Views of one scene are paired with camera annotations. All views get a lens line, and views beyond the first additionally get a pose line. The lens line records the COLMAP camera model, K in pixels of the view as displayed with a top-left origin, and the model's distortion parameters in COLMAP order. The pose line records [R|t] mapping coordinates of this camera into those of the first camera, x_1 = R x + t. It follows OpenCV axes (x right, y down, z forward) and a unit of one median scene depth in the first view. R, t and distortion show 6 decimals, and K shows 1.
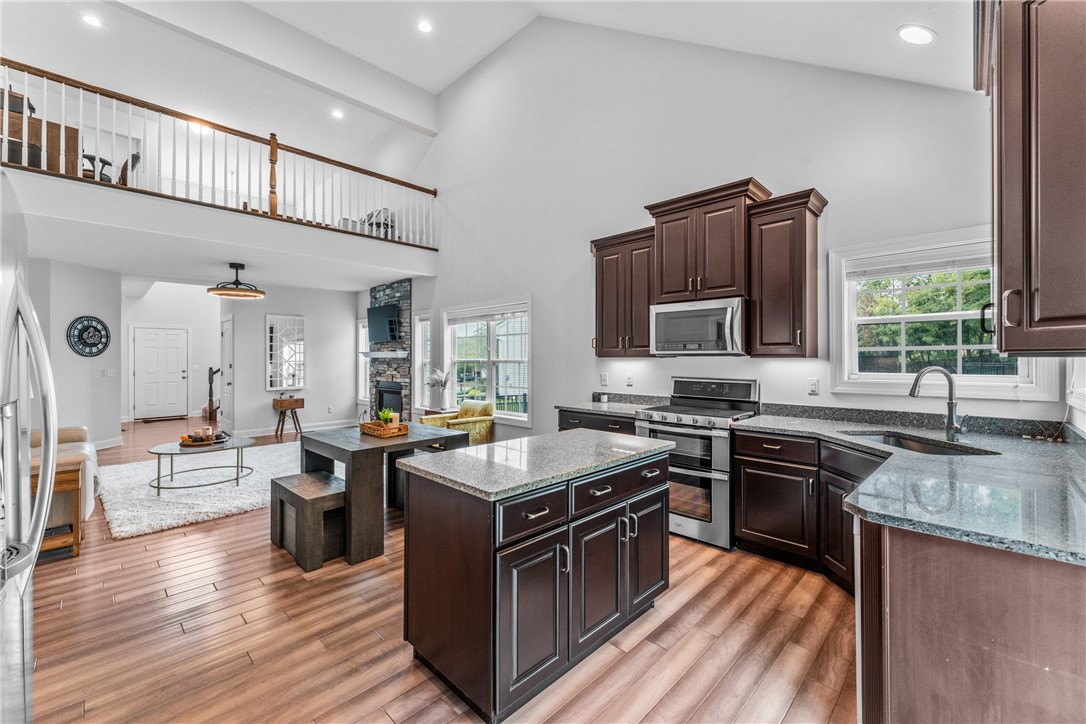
lens RADIAL K [[438.8, 0, 549.1], [0, 438.8, 352.8], [0, 0, 1]] dist [-0.002390, -0.000238]
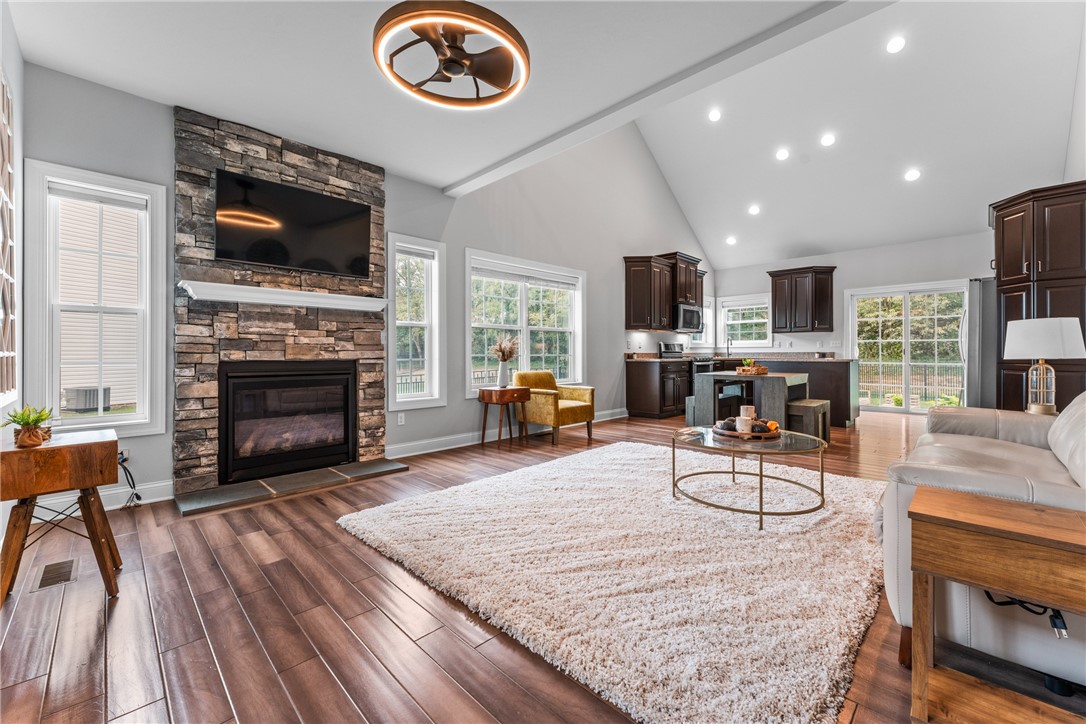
lens RADIAL K [[438.8, 0, 549.1], [0, 438.8, 352.8], [0, 0, 1]] dist [-0.002390, -0.000238]
pose [[0.012258, 0.003435, 0.999919, -0.981372], [-0.009985, 0.999945, -0.003313, 0.069057], [-0.999875, -0.009944, 0.012291, 0.886608]]
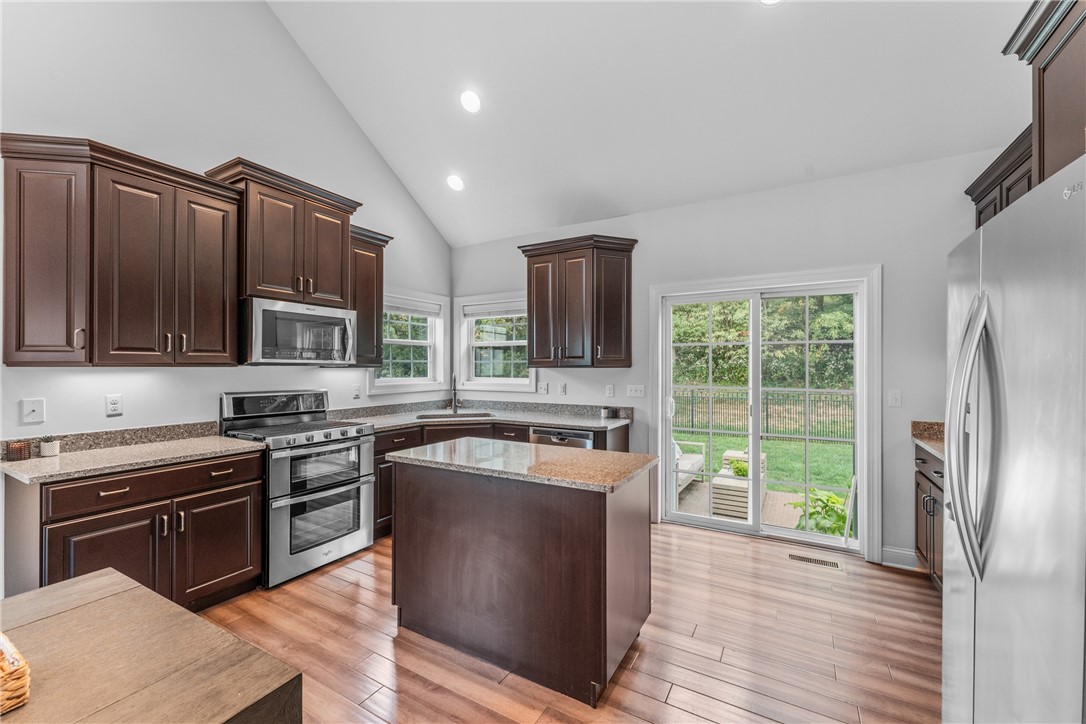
lens RADIAL K [[439.8, 0, 543.6], [0, 439.8, 366.4], [0, 0, 1]] dist [-0.000685, -0.000003]
pose [[-0.241224, 0.003045, 0.970465, -0.347749], [-0.012512, 0.999902, -0.006247, 0.004642], [-0.970389, -0.013650, -0.241163, 0.398565]]
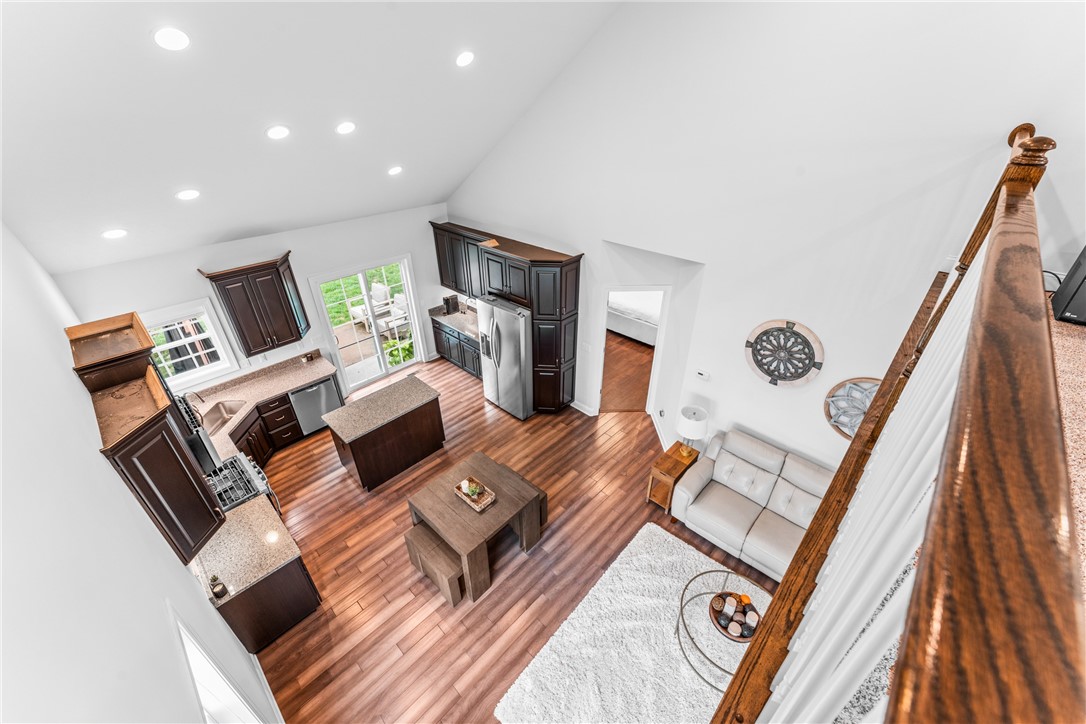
lens RADIAL K [[430.6, 0, 553.5], [0, 430.6, 362.8], [0, 0, 1]] dist [-0.001383, -0.000031]
pose [[-0.999748, 0.012400, -0.018714, -0.318480], [0.001187, 0.861654, 0.507495, -0.423261], [0.022418, 0.507345, -0.861452, 1.021638]]
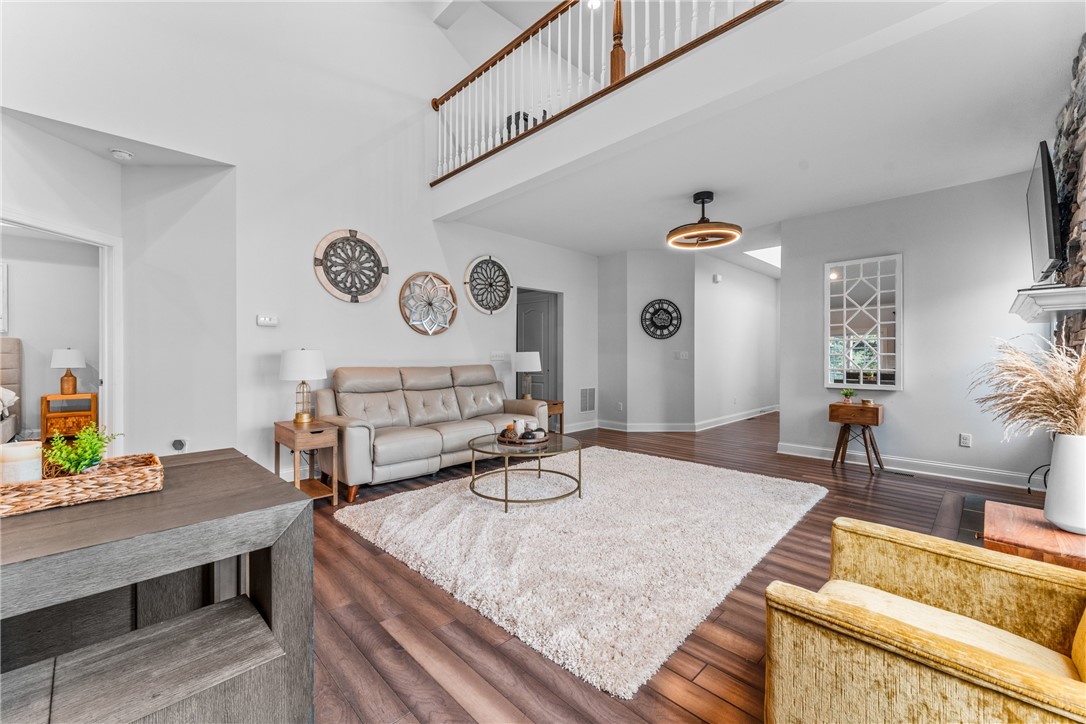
lens RADIAL K [[432.5, 0, 535.2], [0, 432.5, 360.5], [0, 0, 1]] dist [0.001850, 0.000176]
pose [[-0.026802, 0.014143, -0.999541, -0.029118], [0.012259, 0.999829, 0.013818, 0.042578], [0.999566, -0.011883, -0.026971, 0.742140]]
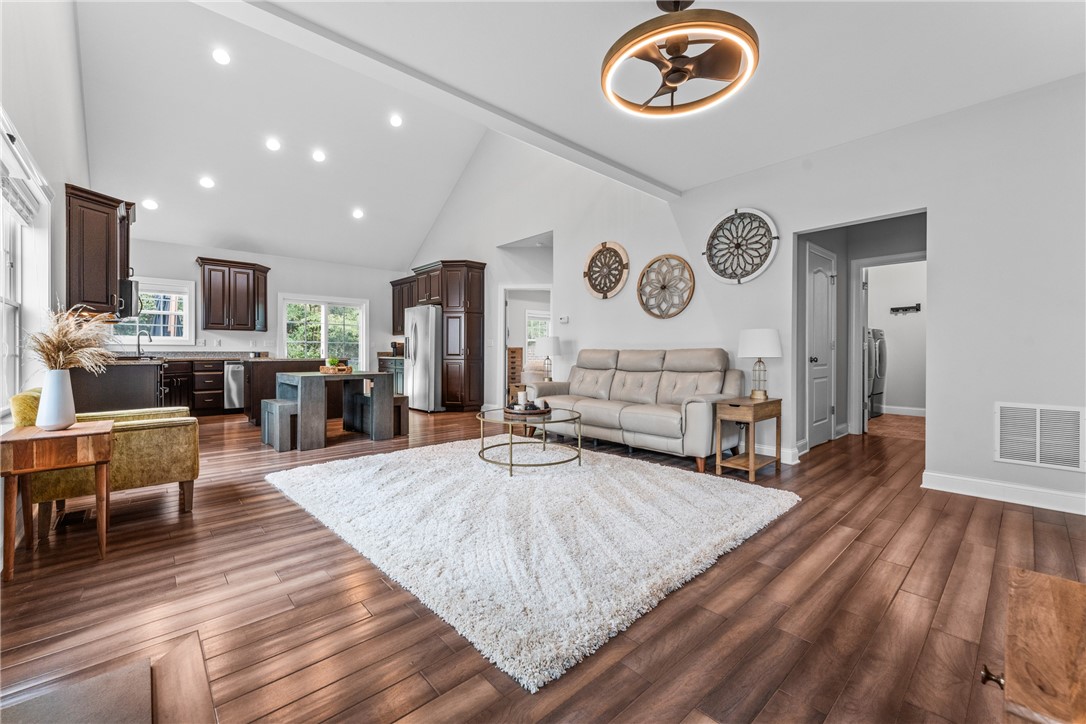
lens RADIAL K [[435.5, 0, 561.3], [0, 435.5, 355.4], [0, 0, 1]] dist [-0.012094, 0.000033]
pose [[-0.999777, 0.002470, 0.020980, -0.617325], [0.002316, 0.999970, -0.007381, 0.076125], [-0.020998, -0.007330, -0.999753, 1.298067]]
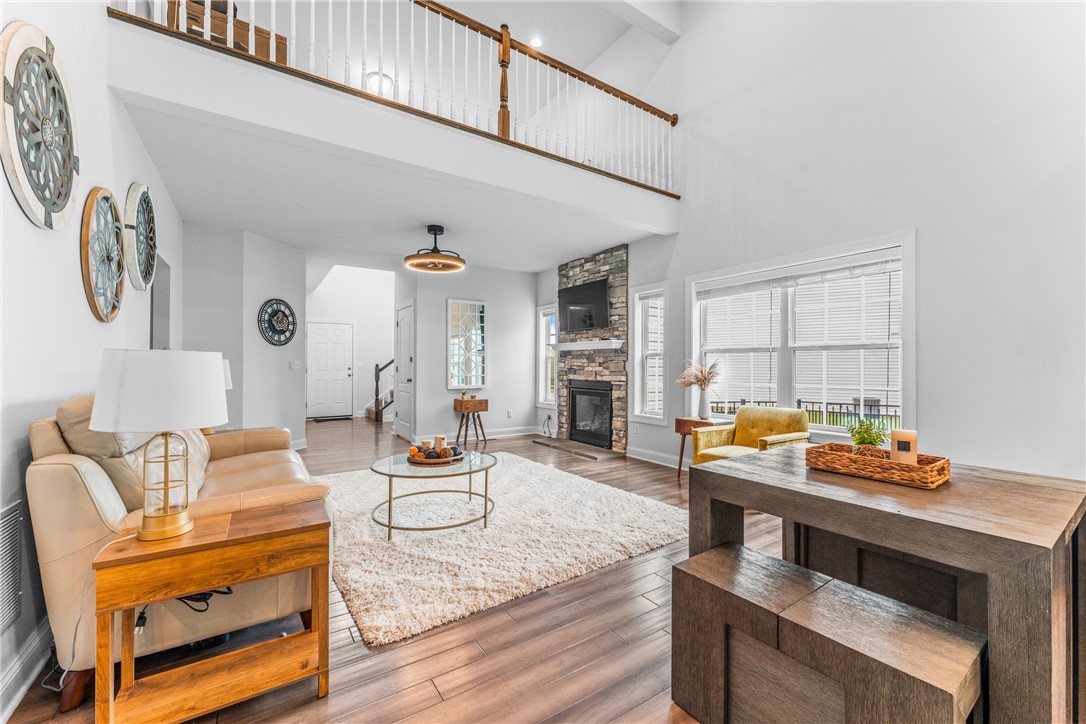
lens RADIAL K [[444.7, 0, 537.3], [0, 444.7, 366.6], [0, 0, 1]] dist [0.008778, 0.000303]
pose [[0.971562, 0.006058, -0.236708, -0.334776], [-0.003286, 0.999921, 0.012105, 0.039190], [0.236763, -0.010983, 0.971505, 0.252911]]
